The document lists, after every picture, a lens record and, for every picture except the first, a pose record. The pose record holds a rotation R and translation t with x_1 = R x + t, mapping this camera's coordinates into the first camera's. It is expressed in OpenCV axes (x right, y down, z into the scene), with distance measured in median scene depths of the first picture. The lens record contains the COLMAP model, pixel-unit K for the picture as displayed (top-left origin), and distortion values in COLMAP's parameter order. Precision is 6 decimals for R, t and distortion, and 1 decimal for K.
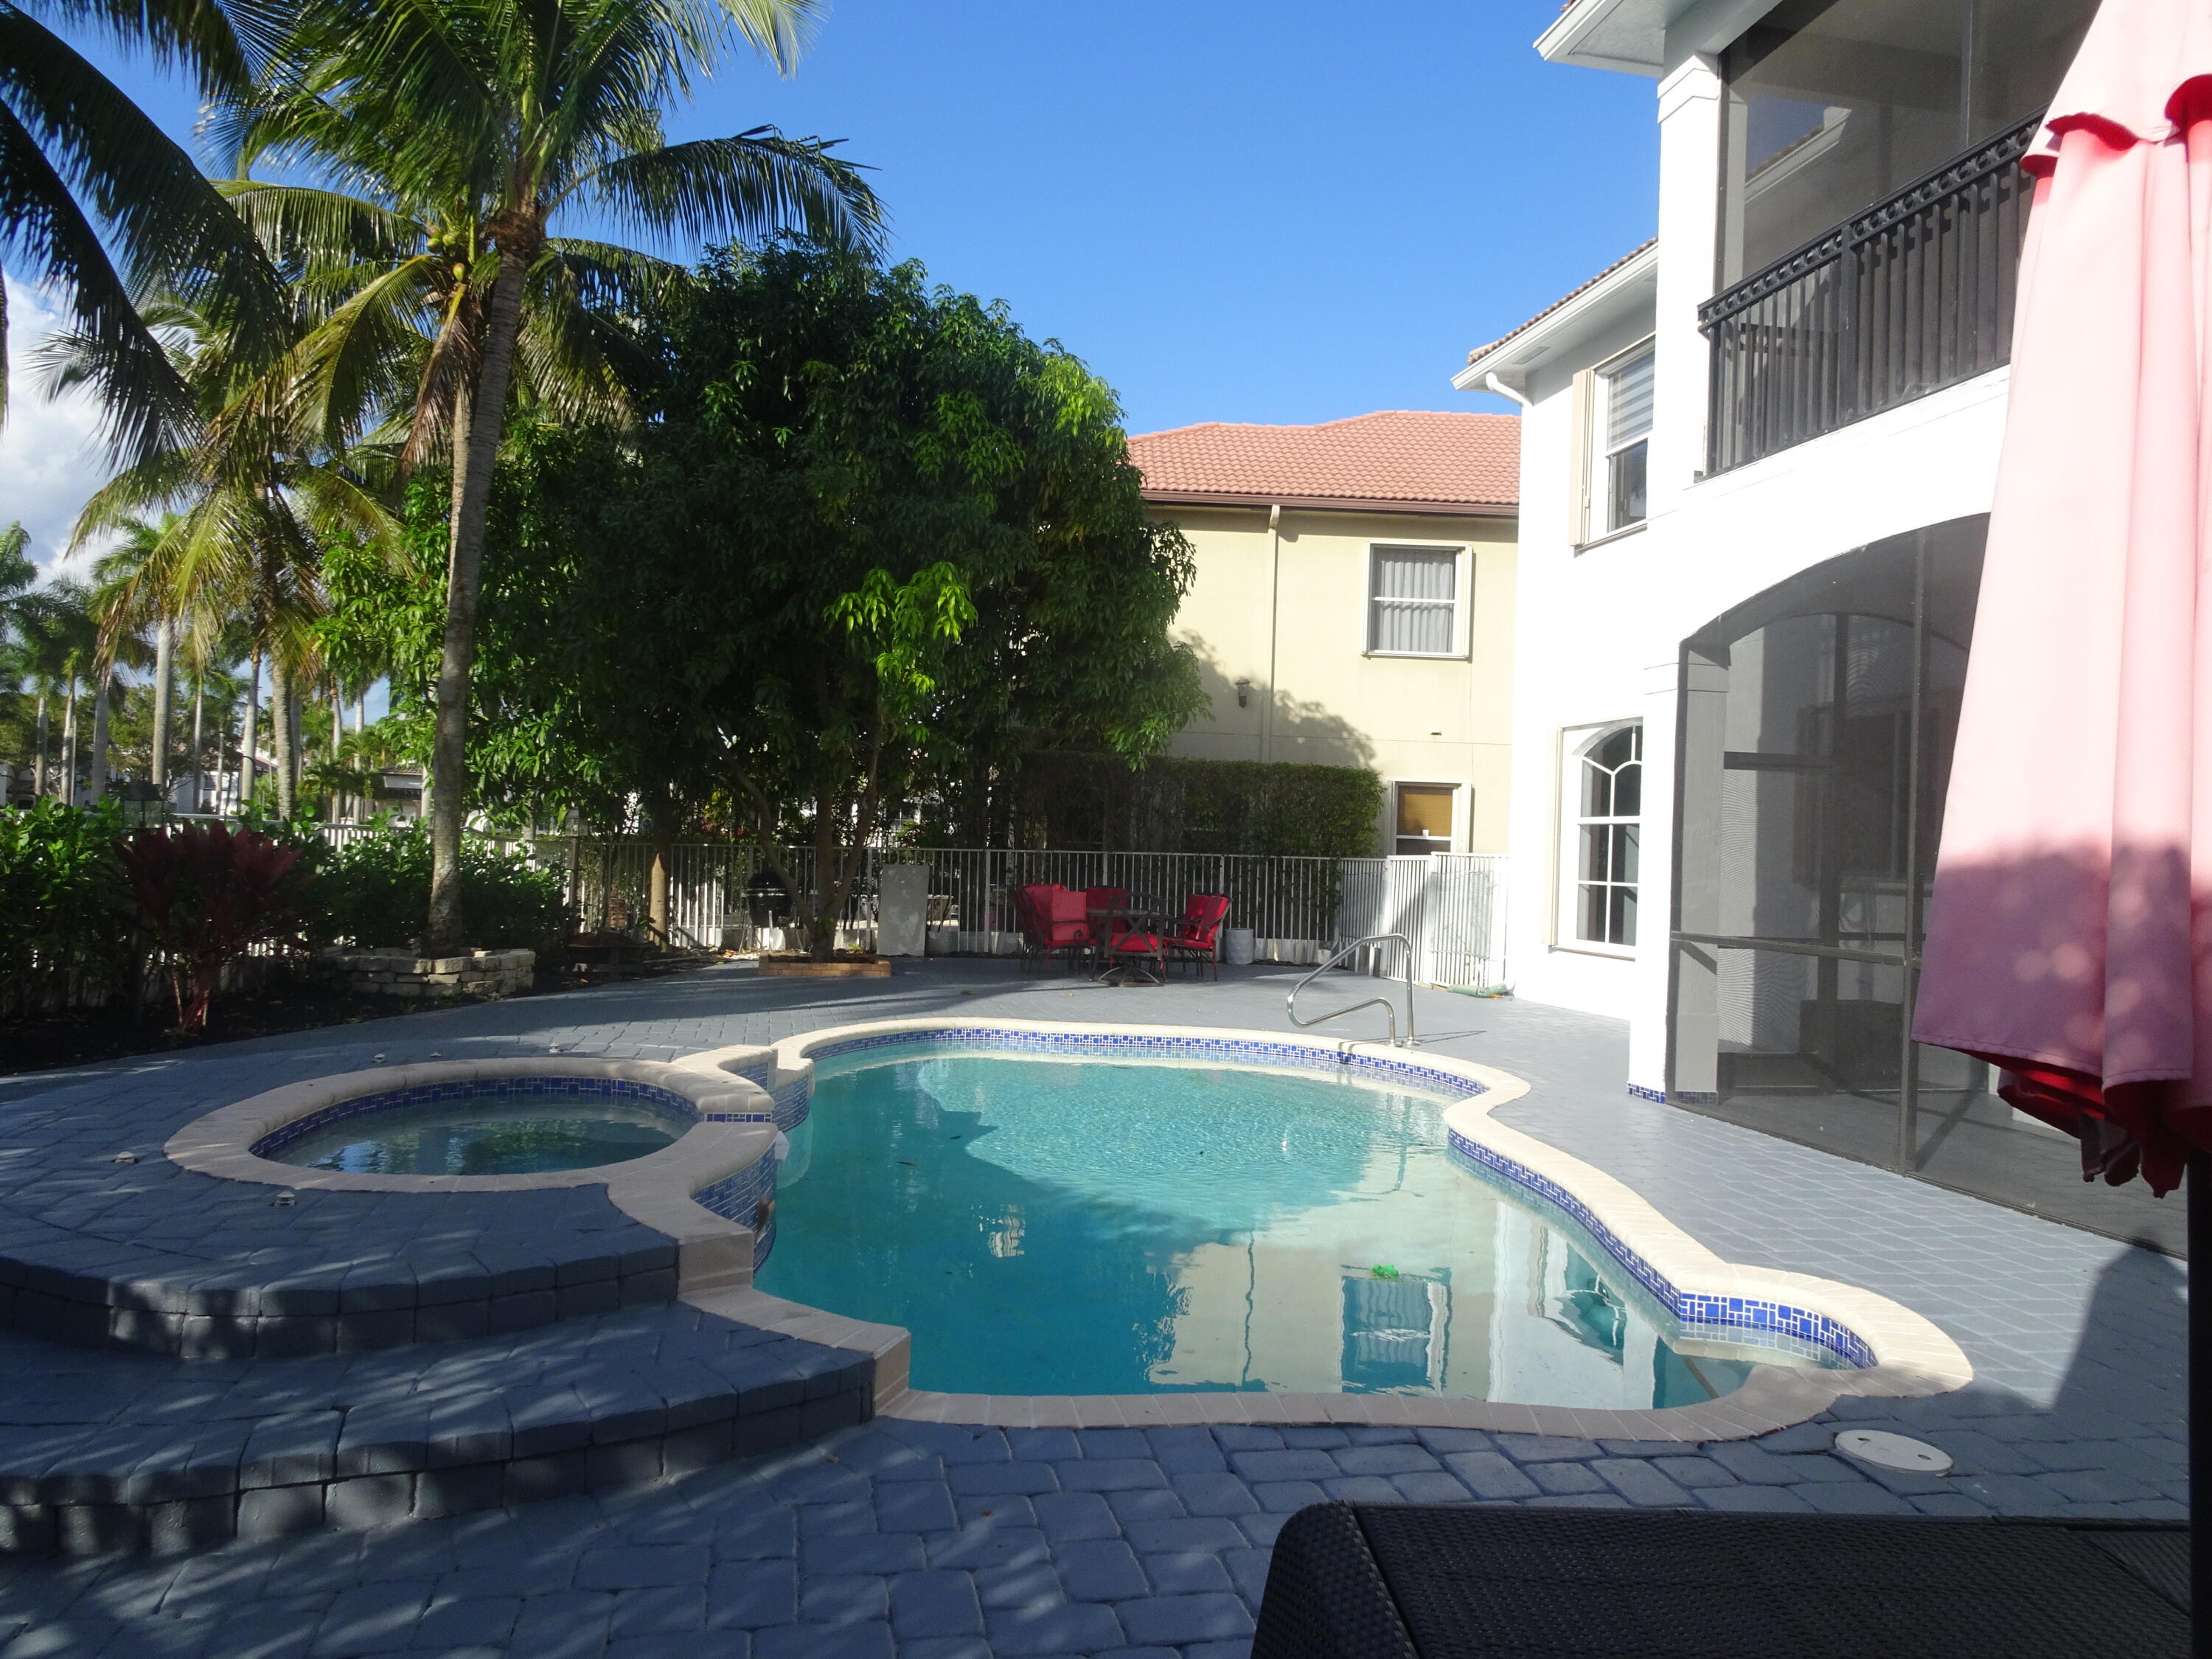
lens RADIAL K [[1568.7, 0, 1106.0], [0, 1568.7, 829.5], [0, 0, 1]] dist [0.002288, -0.001906]
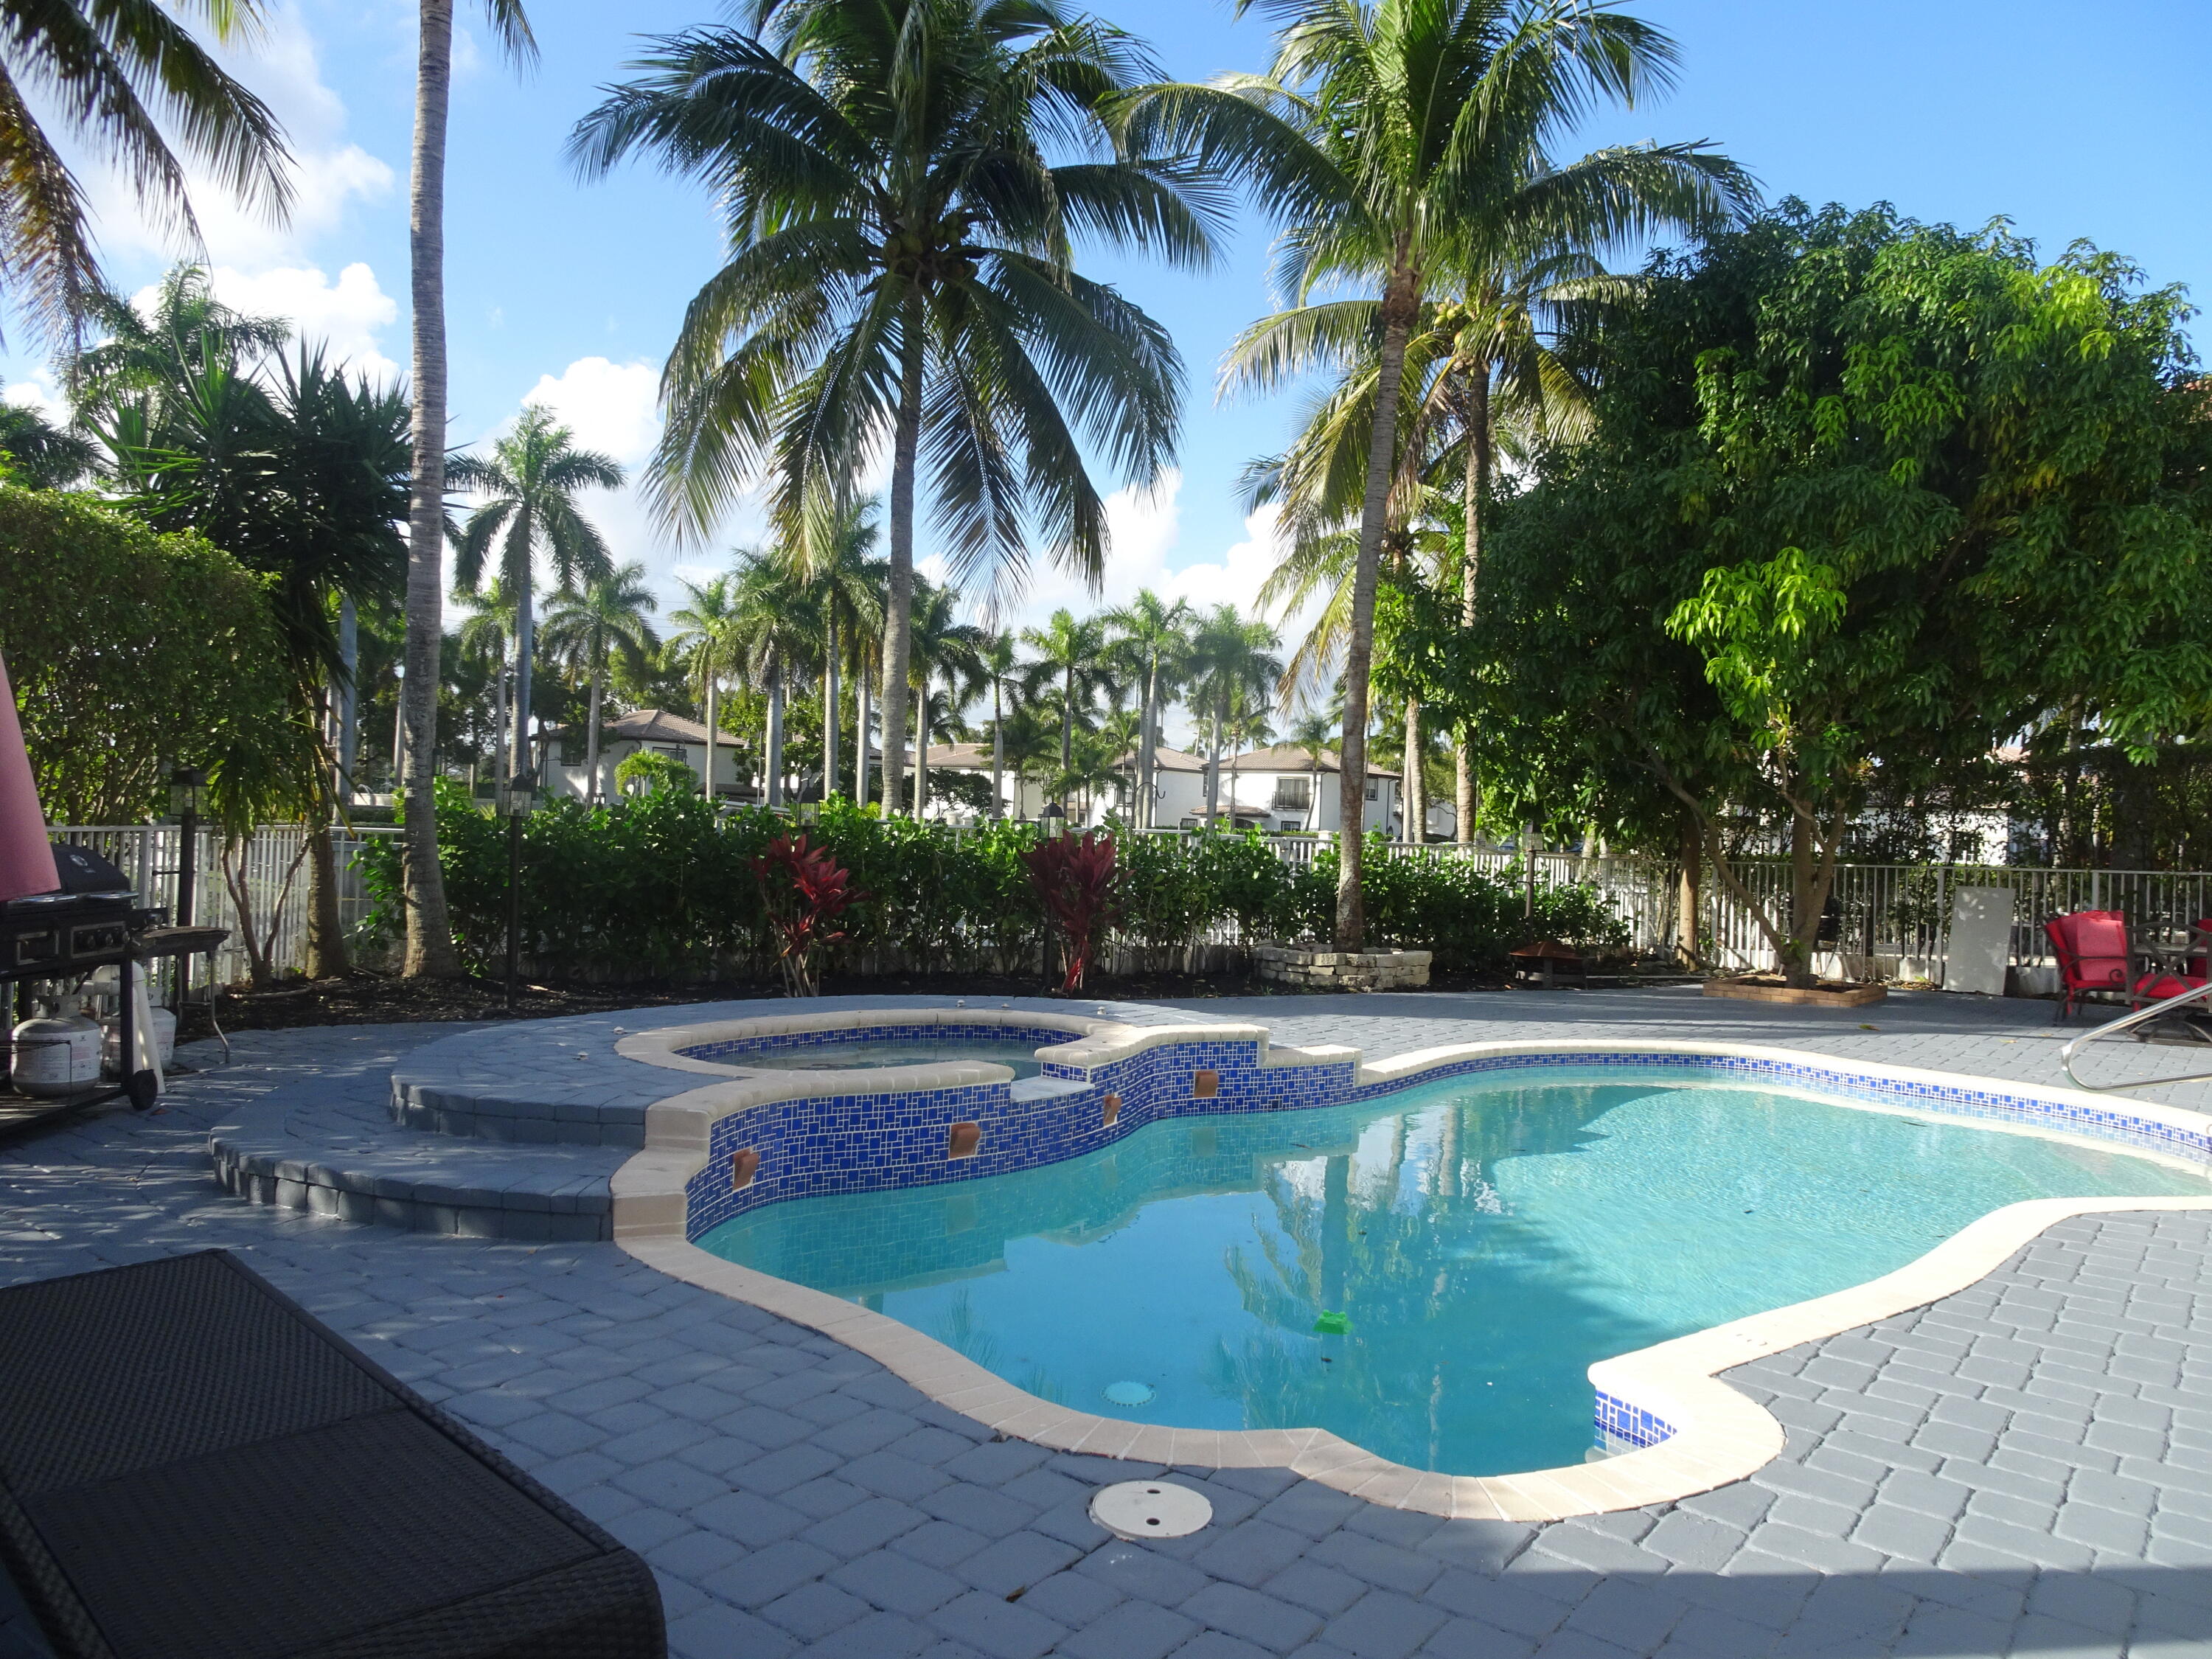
lens RADIAL K [[1553.9, 0, 1104.9], [0, 1553.9, 796.6], [0, 0, 1]] dist [-0.004860, -0.003893]
pose [[0.667925, -0.024969, -0.743809, 0.315417], [-0.003589, 0.999317, -0.036769, 0.009247], [0.744220, 0.027228, 0.667380, 0.109785]]
